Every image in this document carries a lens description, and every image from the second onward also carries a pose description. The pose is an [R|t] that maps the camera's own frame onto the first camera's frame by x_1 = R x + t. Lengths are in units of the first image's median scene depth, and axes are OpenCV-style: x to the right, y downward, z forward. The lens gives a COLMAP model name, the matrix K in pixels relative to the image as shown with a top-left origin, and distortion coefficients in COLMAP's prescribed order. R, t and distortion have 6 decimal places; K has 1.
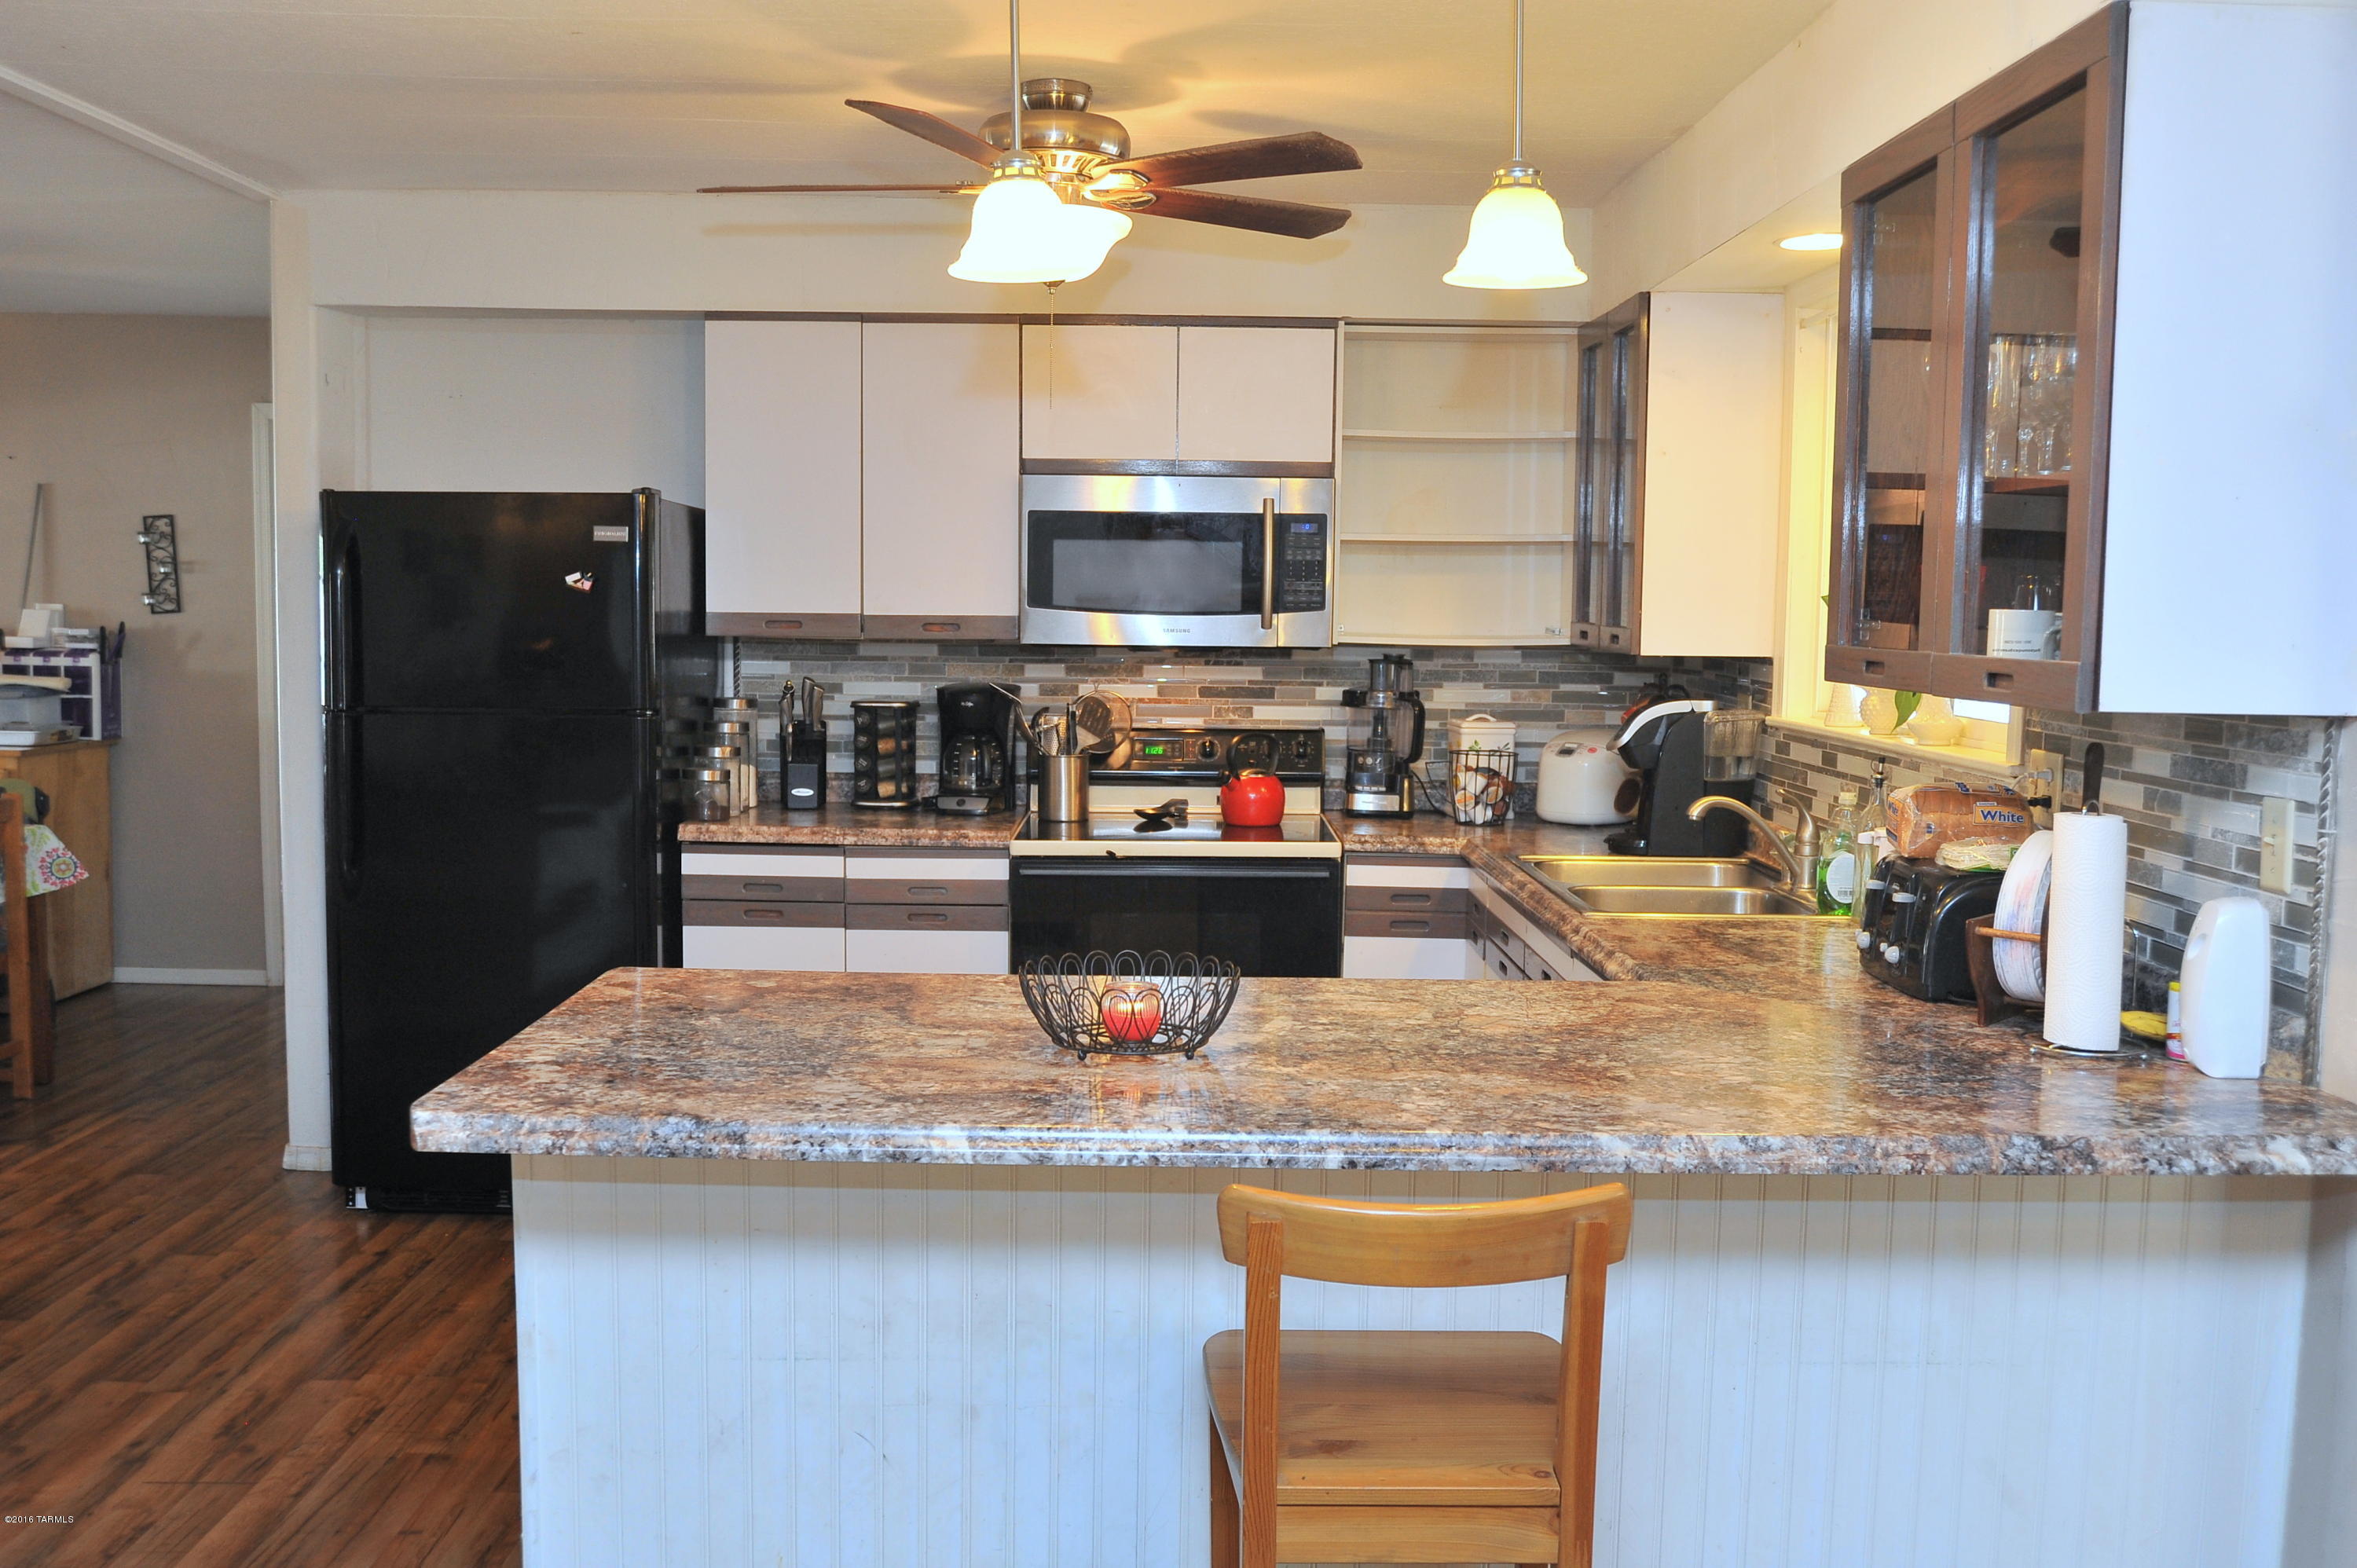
lens RADIAL K [[2071.0, 0, 1178.5], [0, 2071.0, 784.0], [0, 0, 1]] dist [-0.055640, 0.005776]
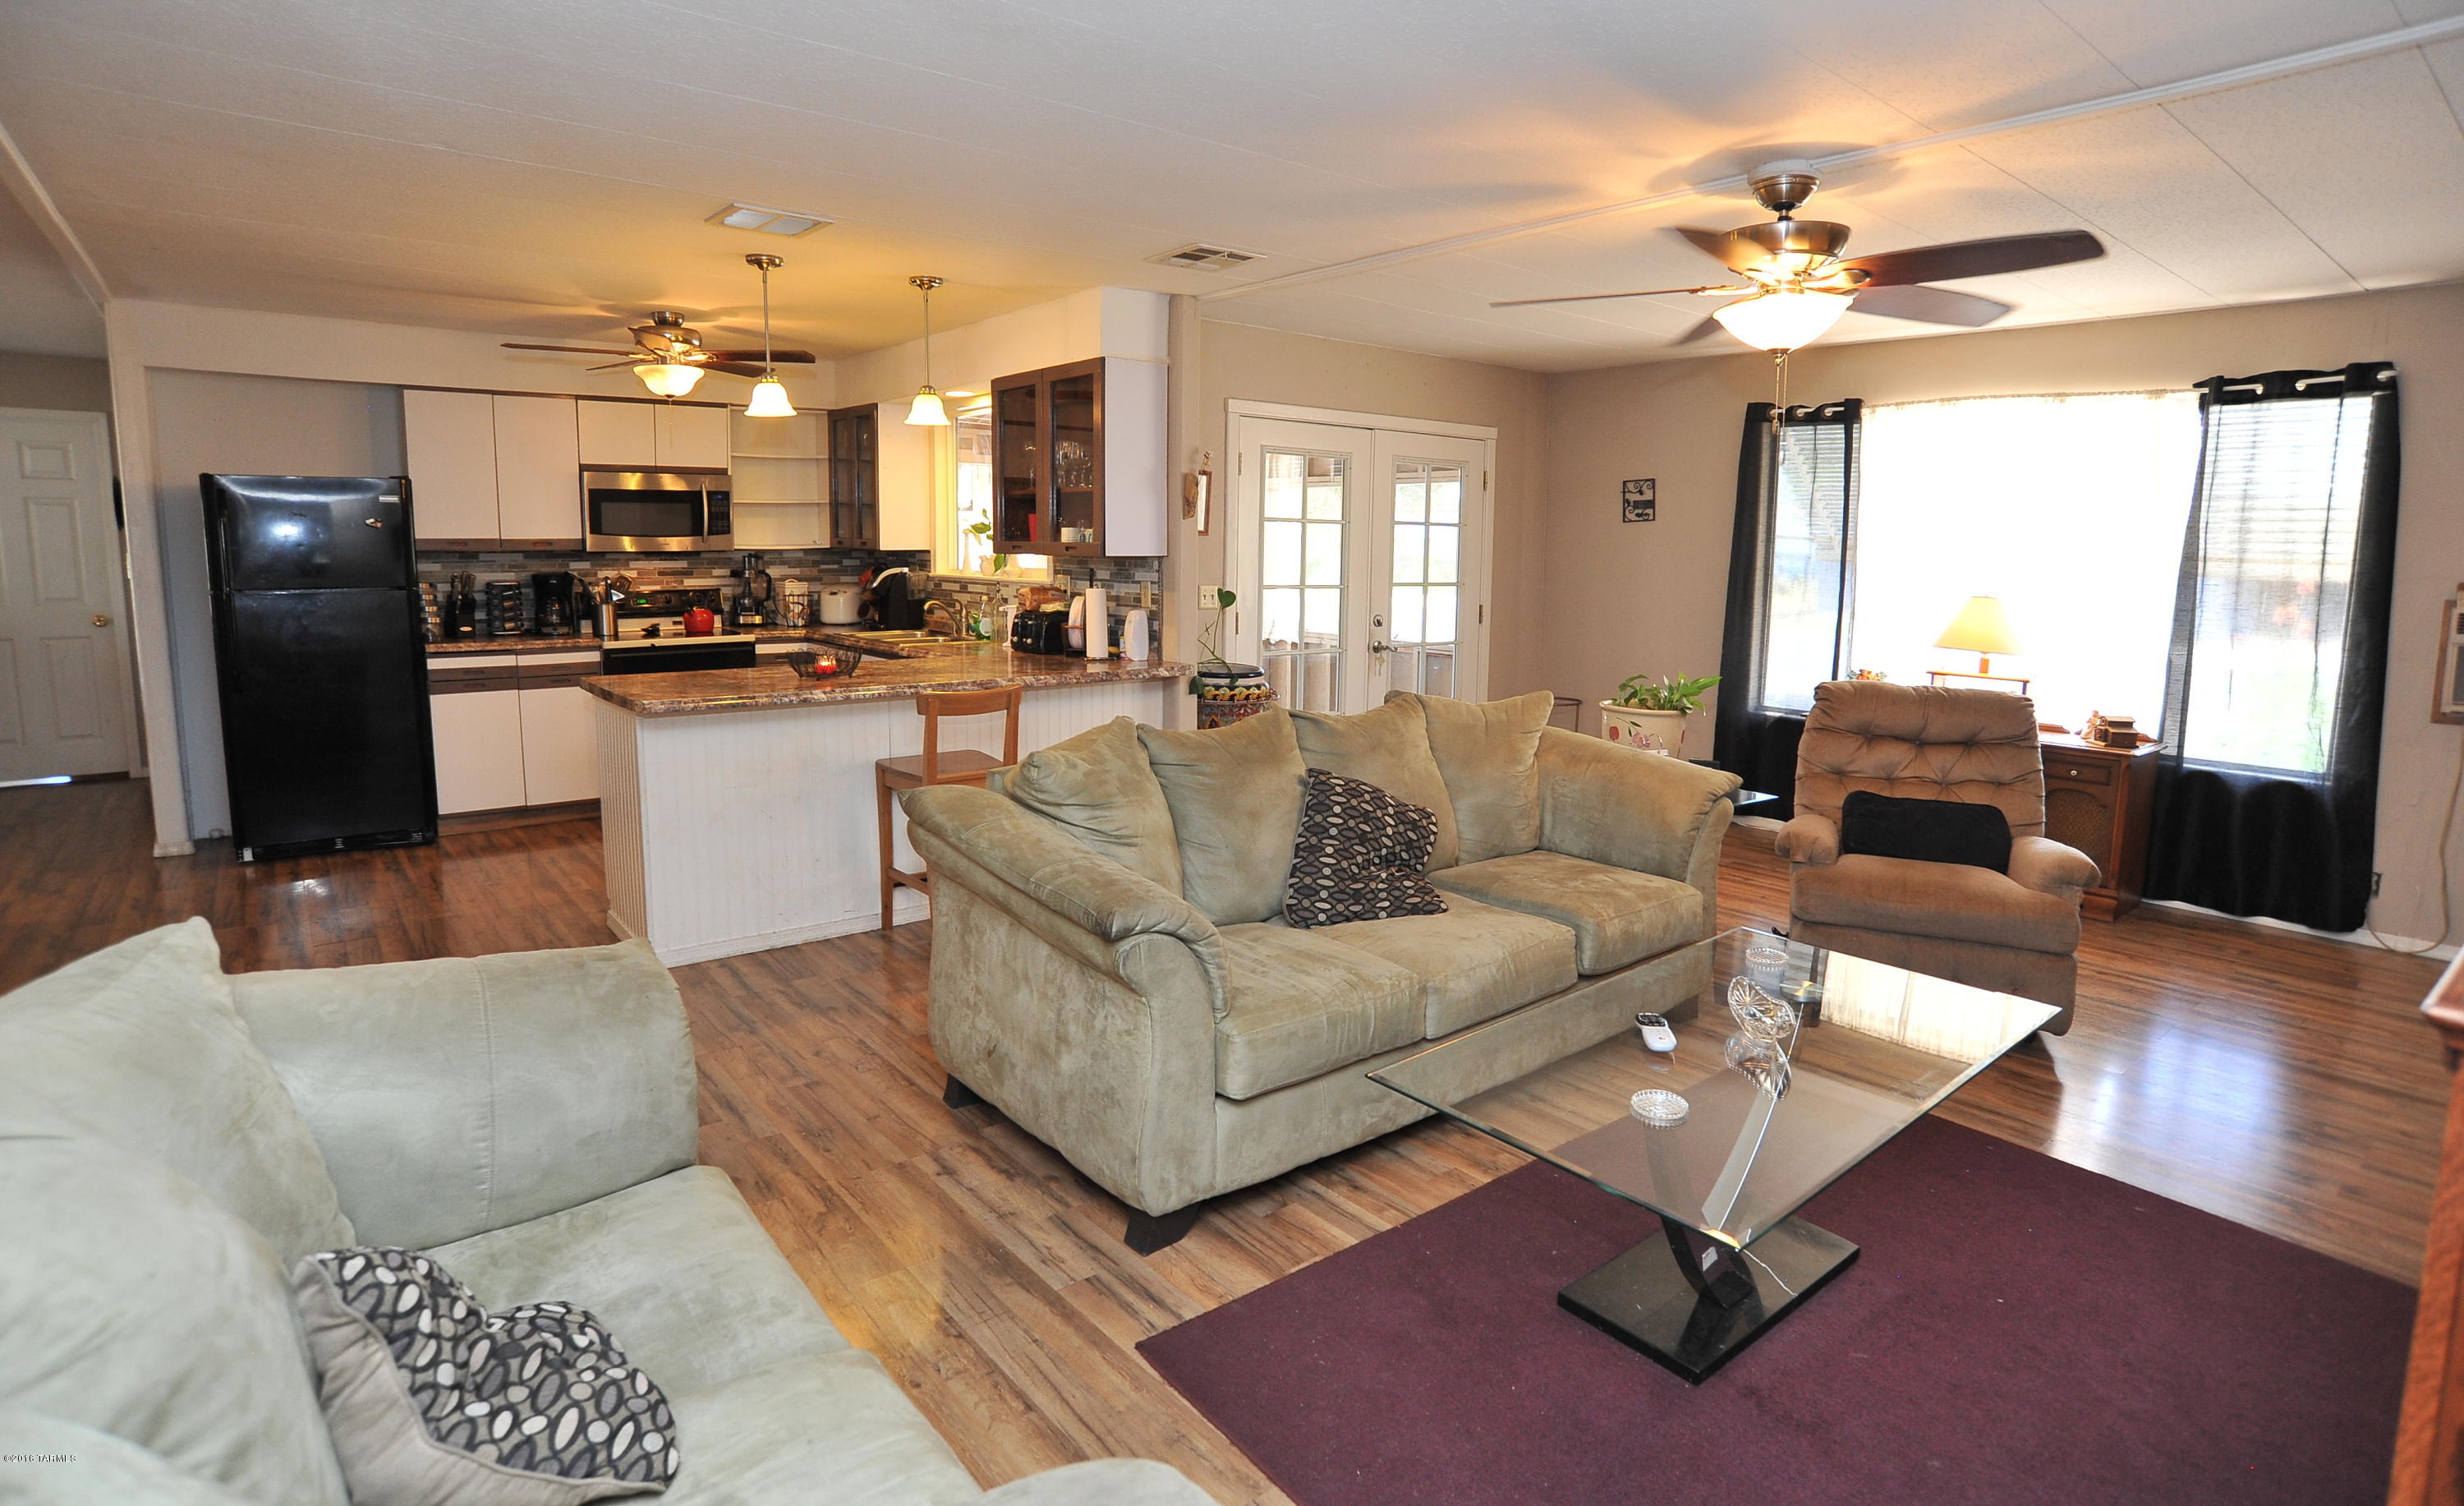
lens RADIAL K [[1247.6, 0, 1154.5], [0, 1247.6, 687.3], [0, 0, 1]] dist [-0.020448, 0.000403]
pose [[0.819415, -0.080200, 0.567562, -0.333136], [0.059544, 0.996716, 0.054875, 0.035580], [-0.570099, -0.011171, 0.821500, -0.377812]]
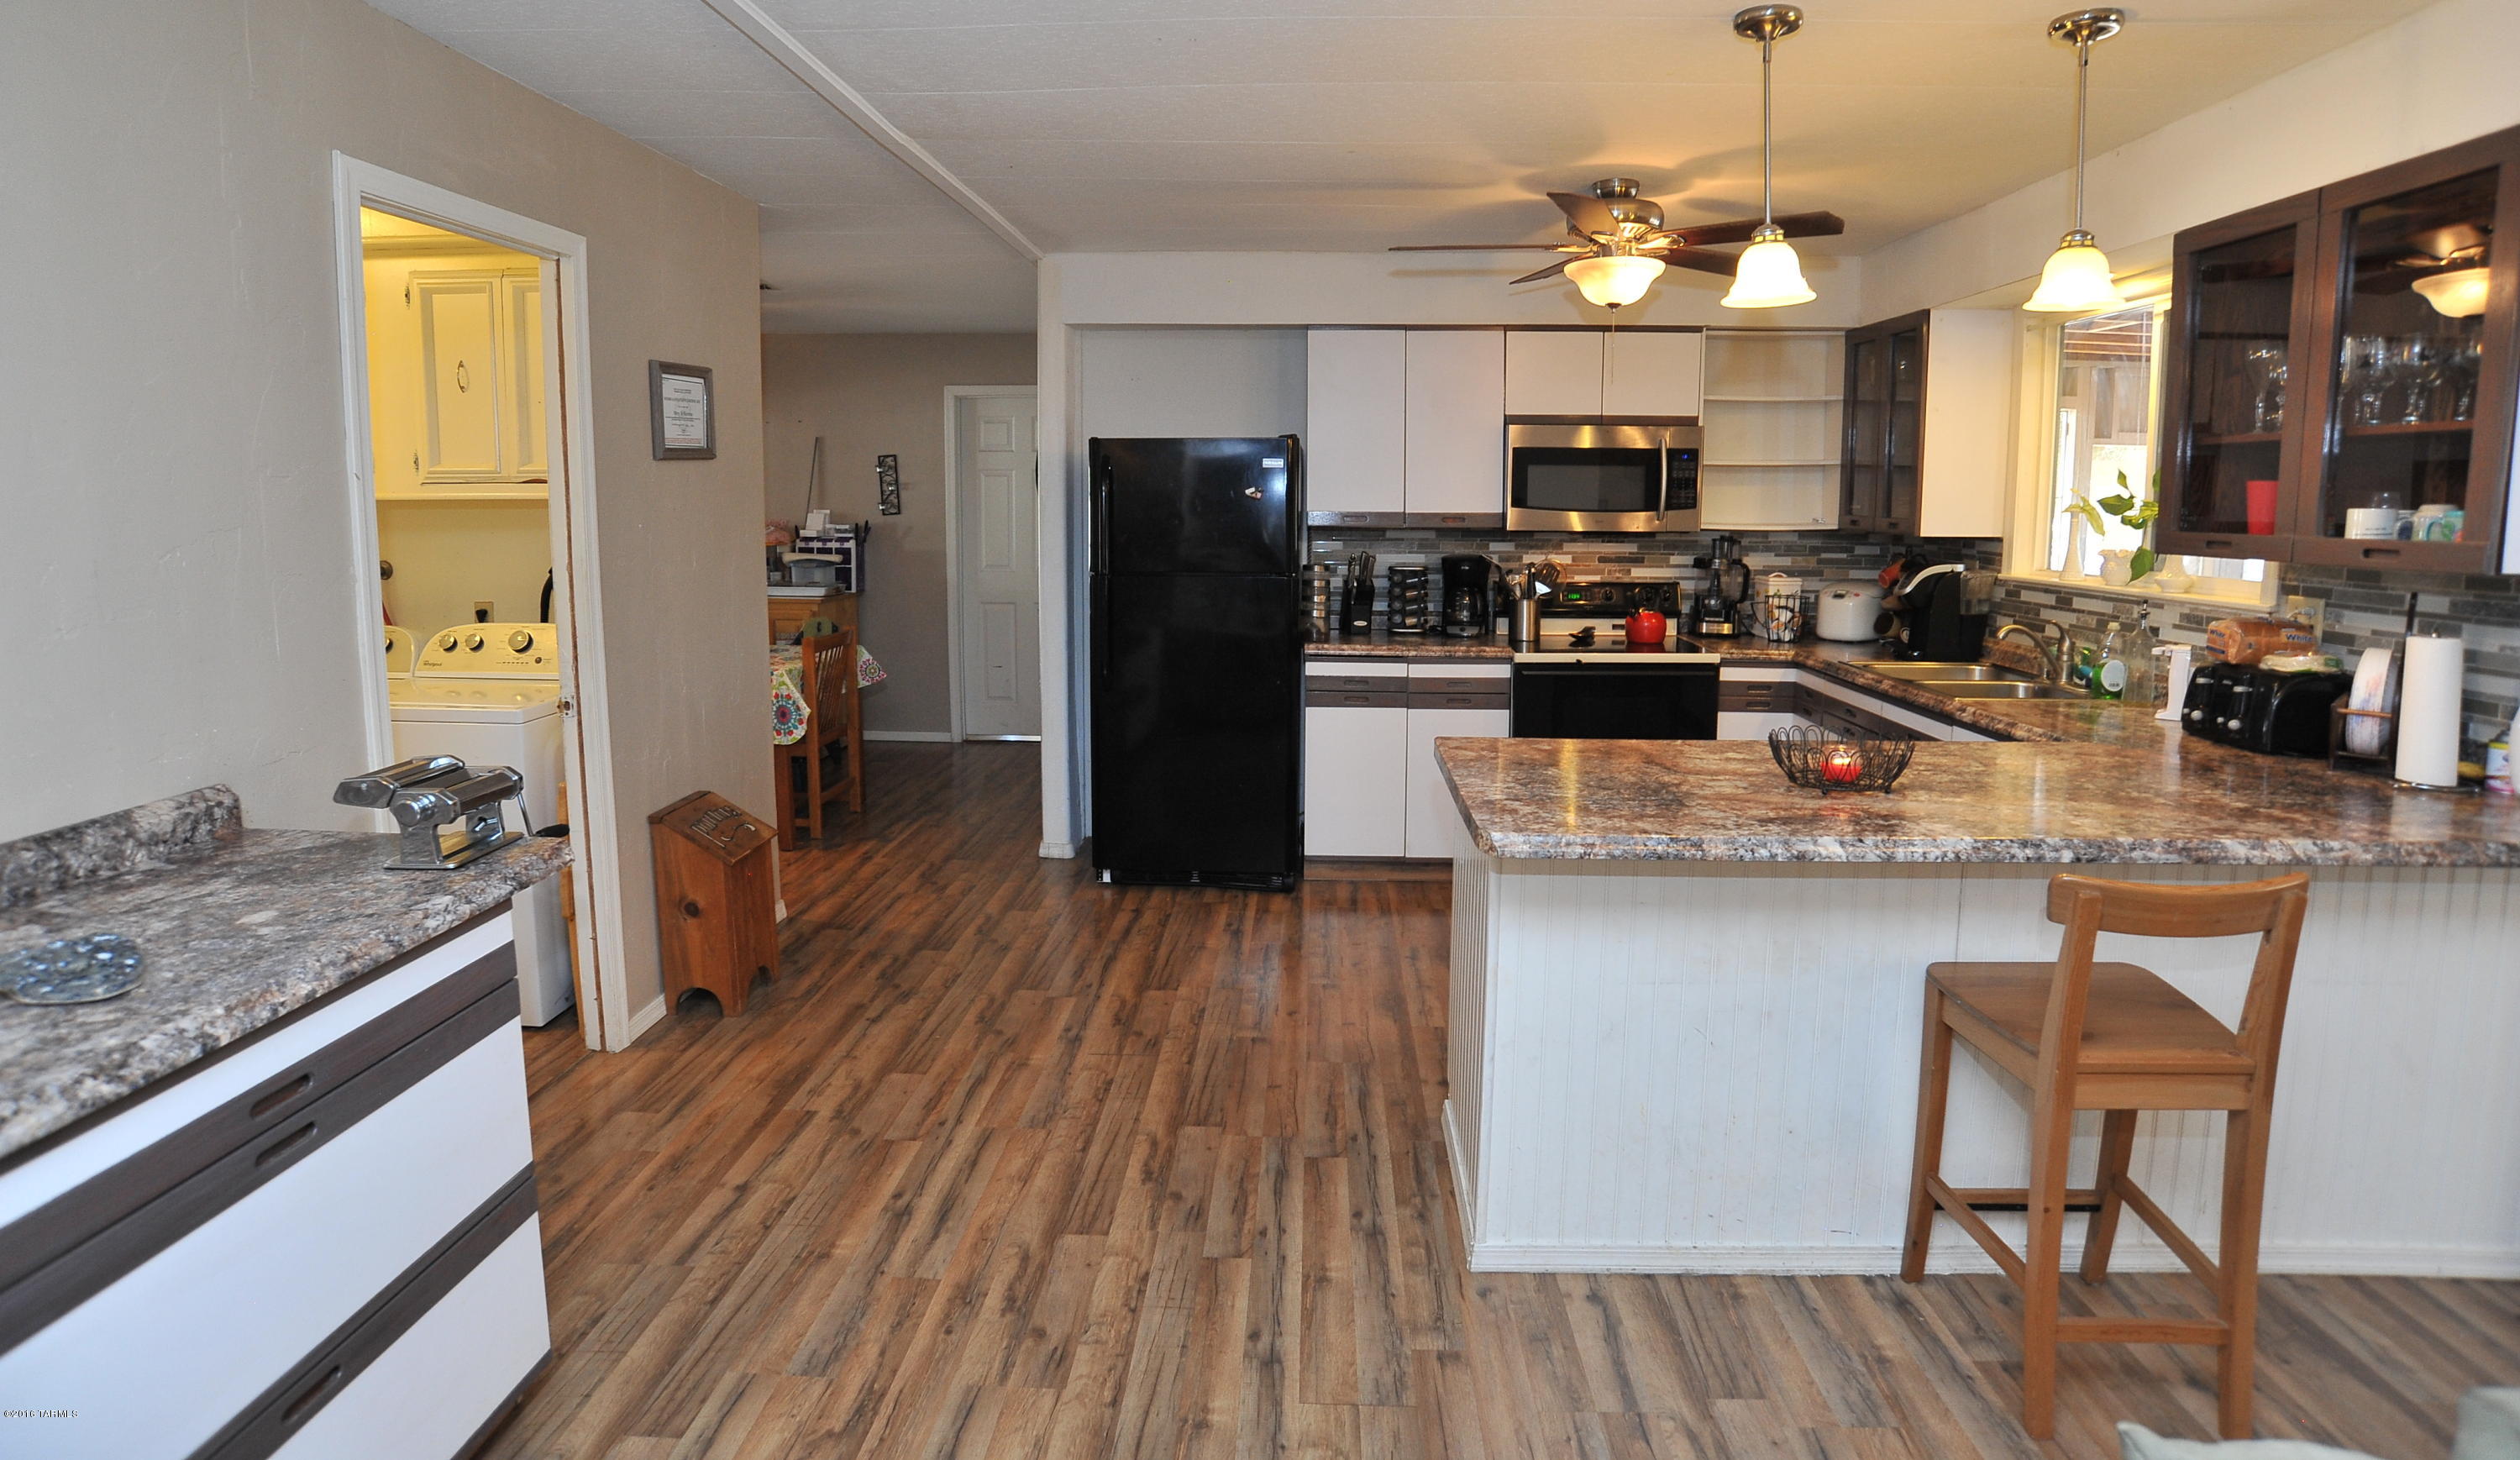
lens RADIAL K [[1277.3, 0, 1255.0], [0, 1277.3, 623.4], [0, 0, 1]] dist [-0.119050, 0.058669]
pose [[0.997949, -0.004164, -0.063873, -0.207954], [0.004631, 0.999964, 0.007158, -0.003536], [0.063841, -0.007440, 0.997932, 0.007550]]
